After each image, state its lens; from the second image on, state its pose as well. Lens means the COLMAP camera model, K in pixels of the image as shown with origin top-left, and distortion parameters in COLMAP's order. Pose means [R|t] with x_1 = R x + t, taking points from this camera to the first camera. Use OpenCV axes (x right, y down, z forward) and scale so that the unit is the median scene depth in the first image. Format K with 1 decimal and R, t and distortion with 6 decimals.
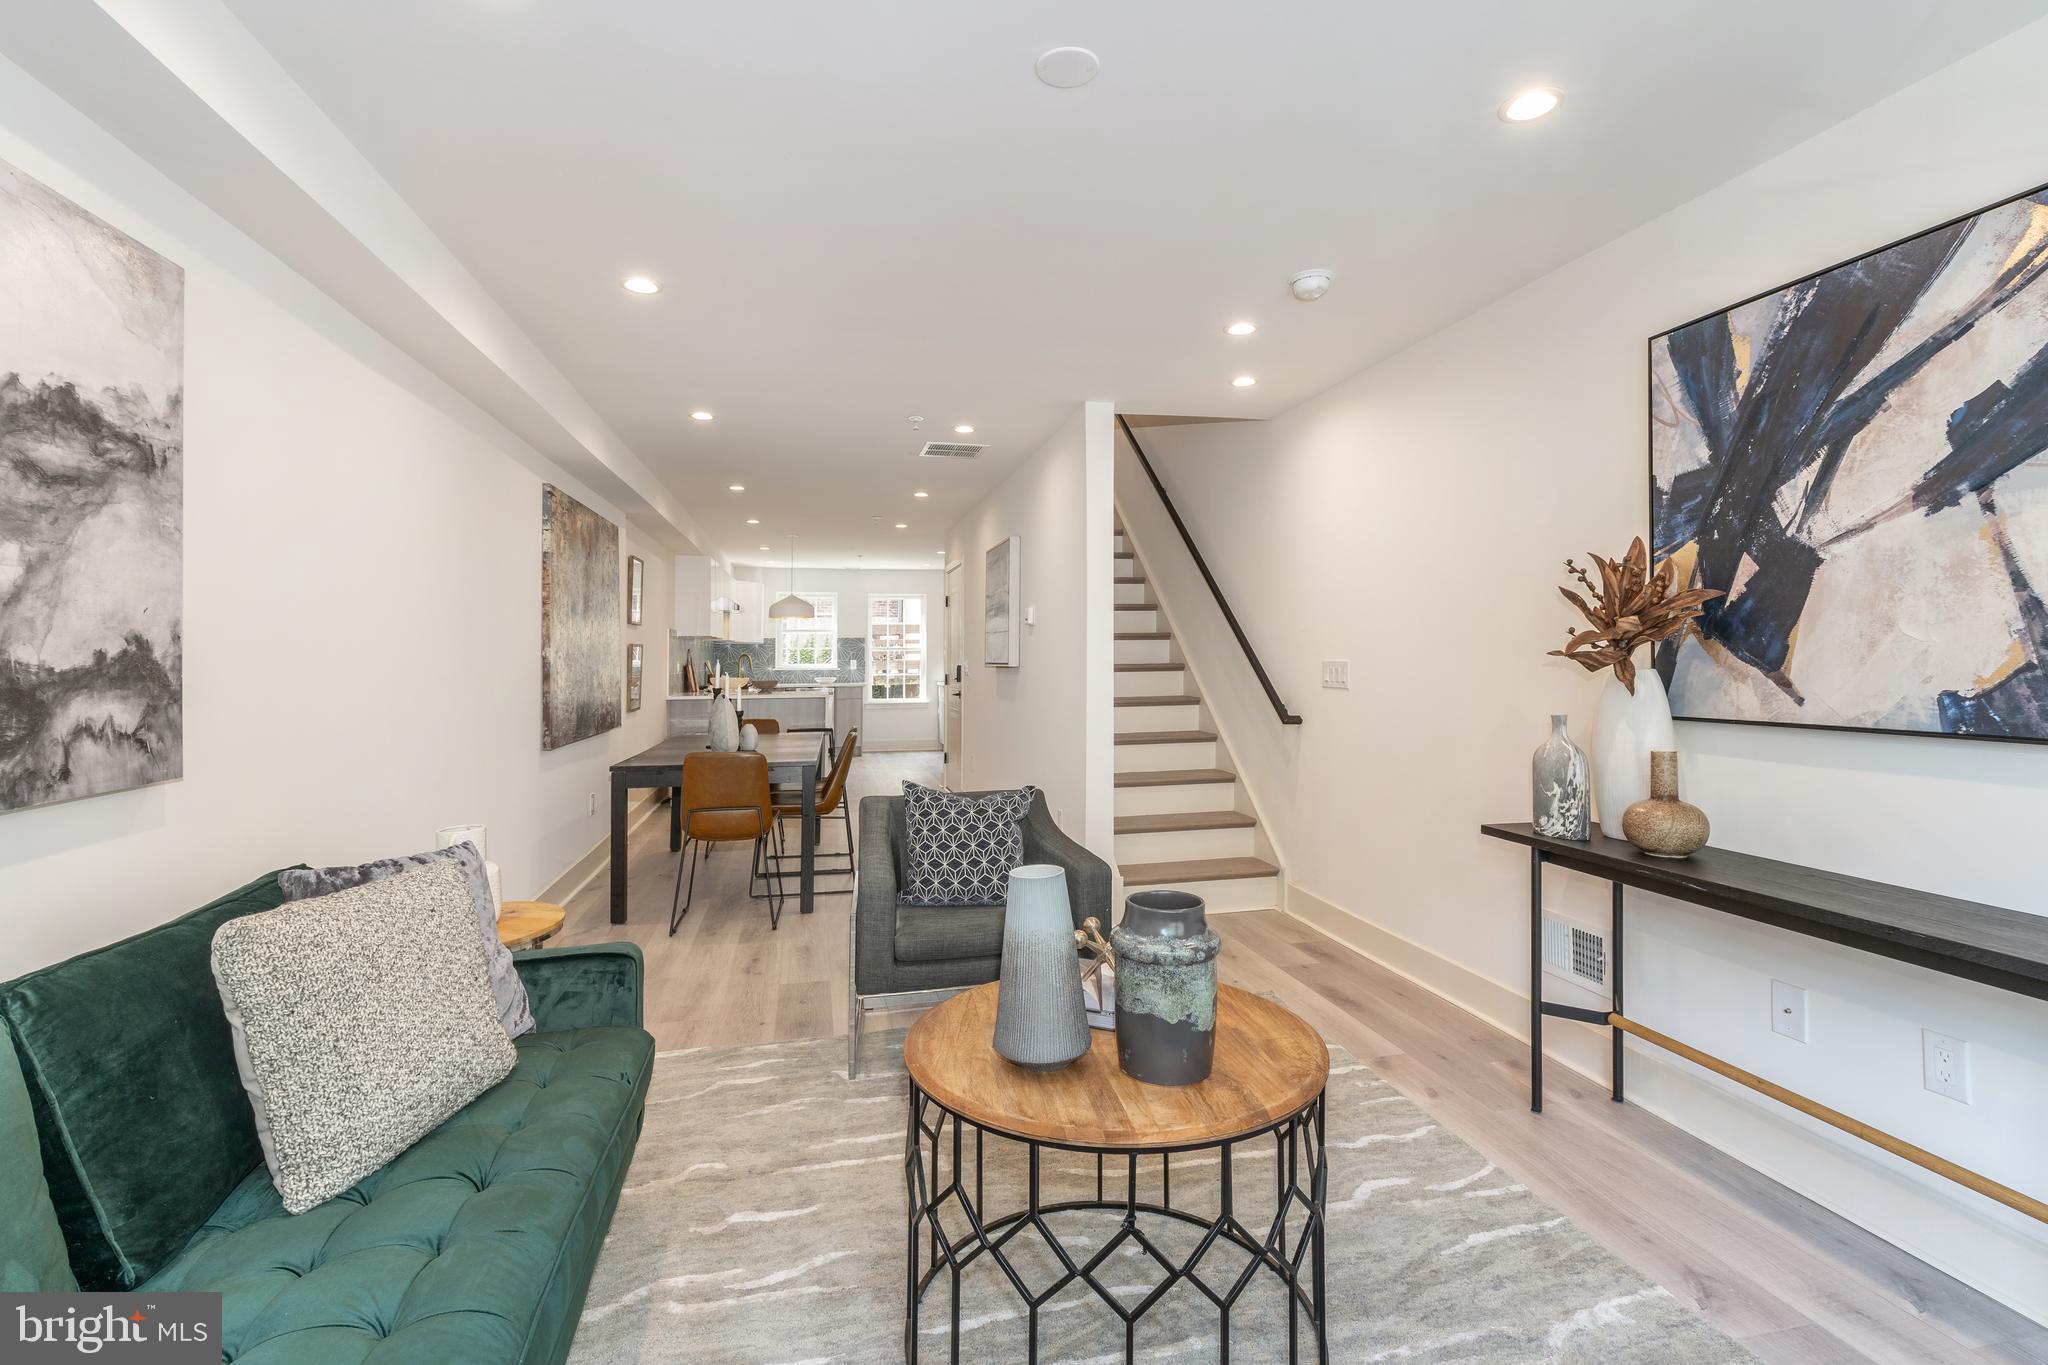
lens RADIAL K [[958.3, 0, 1033.3], [0, 958.3, 561.4], [0, 0, 1]] dist [0.003445, -0.000675]
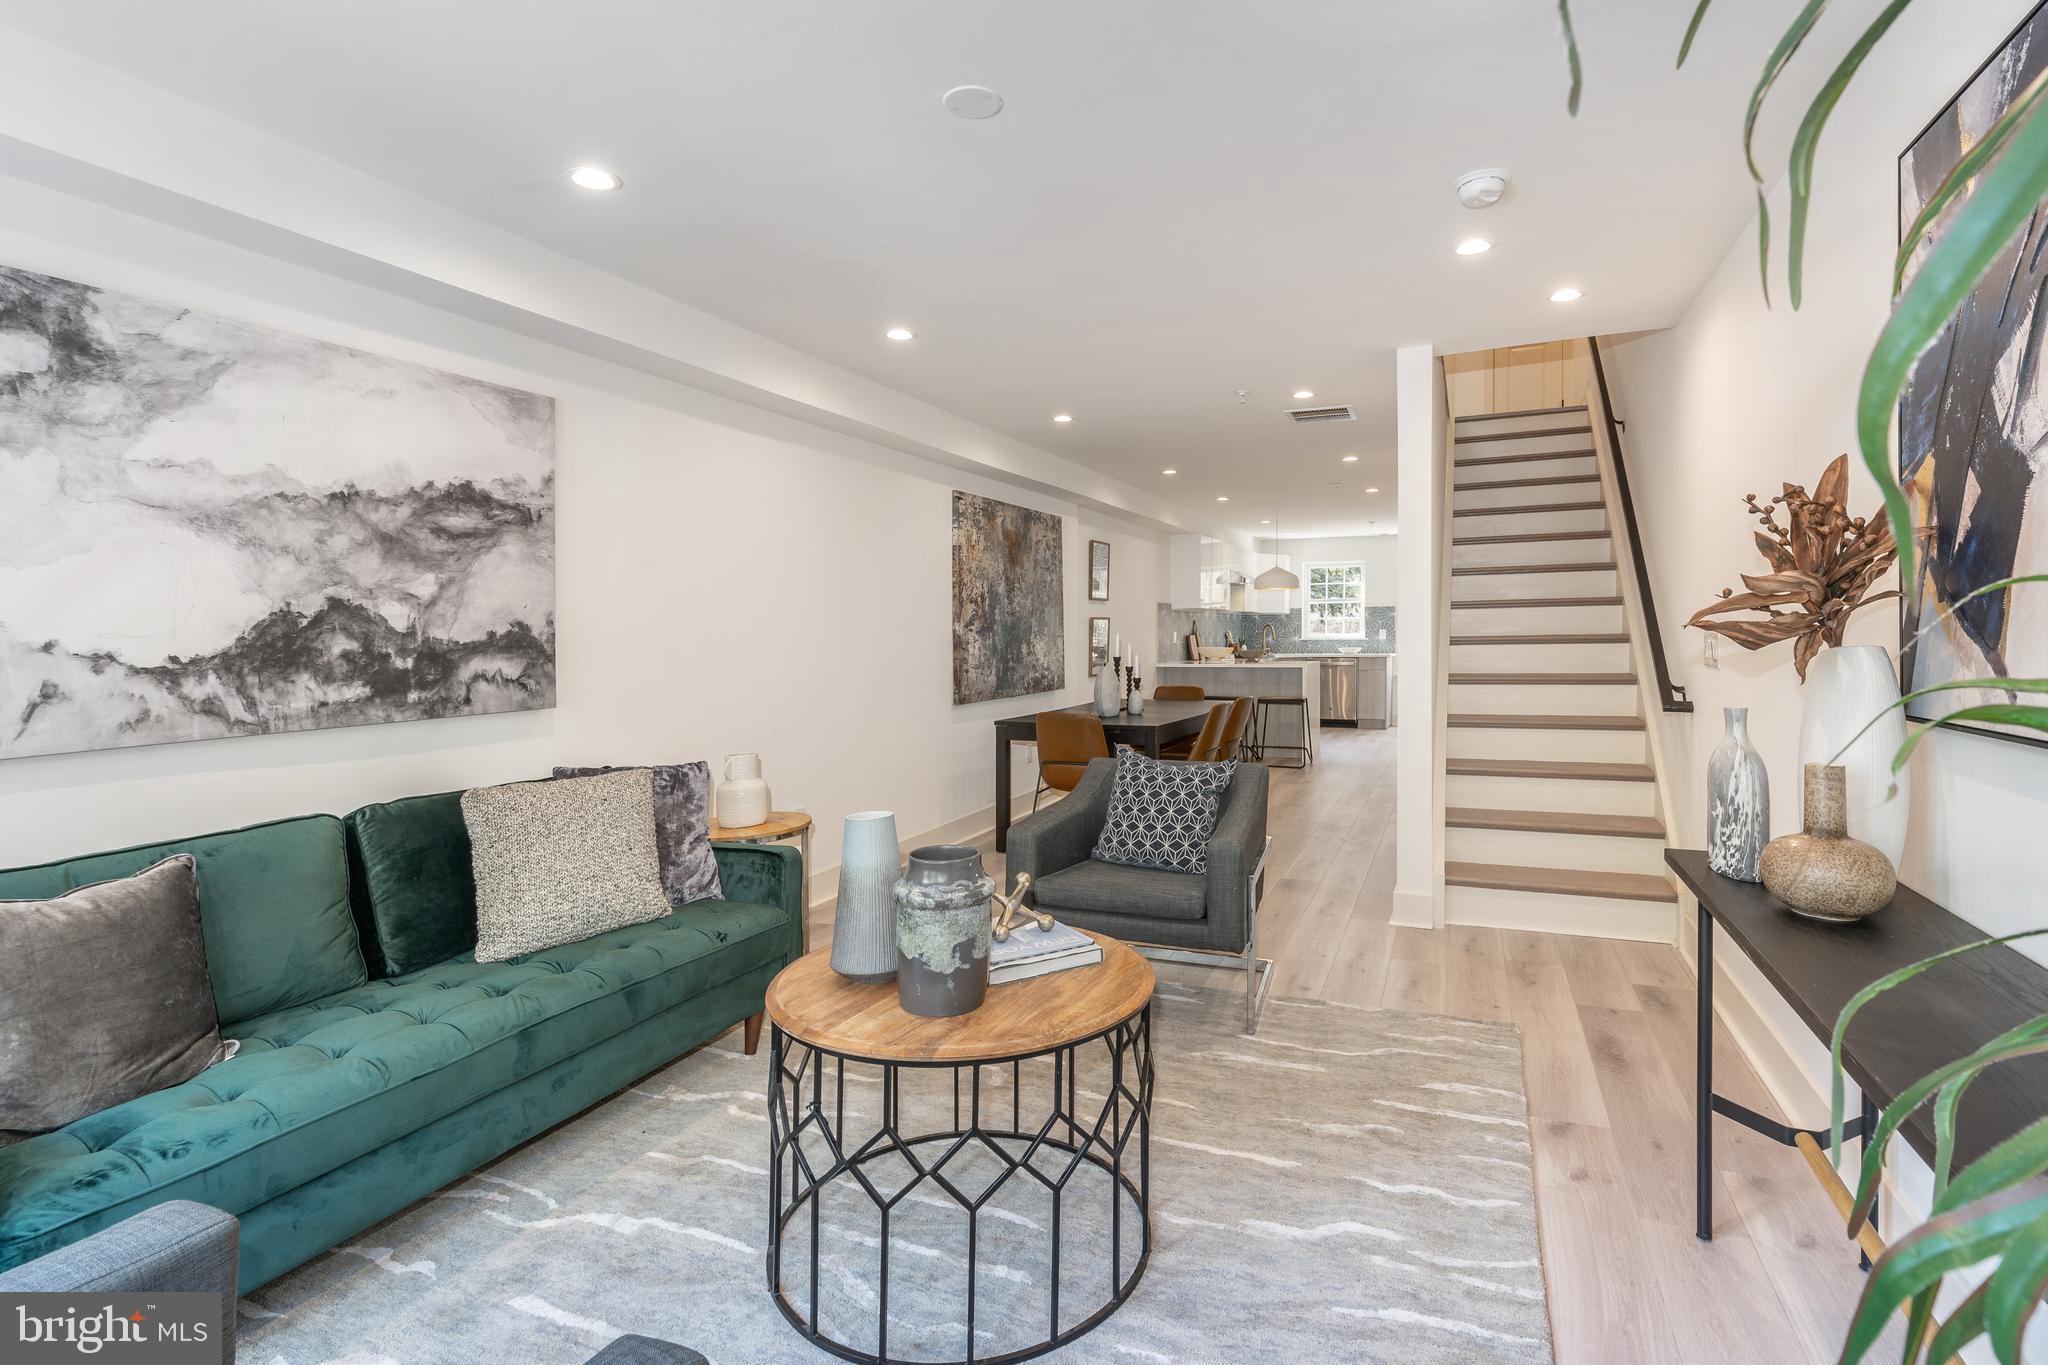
lens RADIAL K [[970.1, 0, 1076.5], [0, 970.1, 526.3], [0, 0, 1]] dist [0.003233, 0.000132]
pose [[0.816836, -0.064791, -0.573219, 0.830373], [0.063308, 0.997739, -0.022560, 0.009076], [0.573385, -0.017862, 0.819091, 0.153302]]
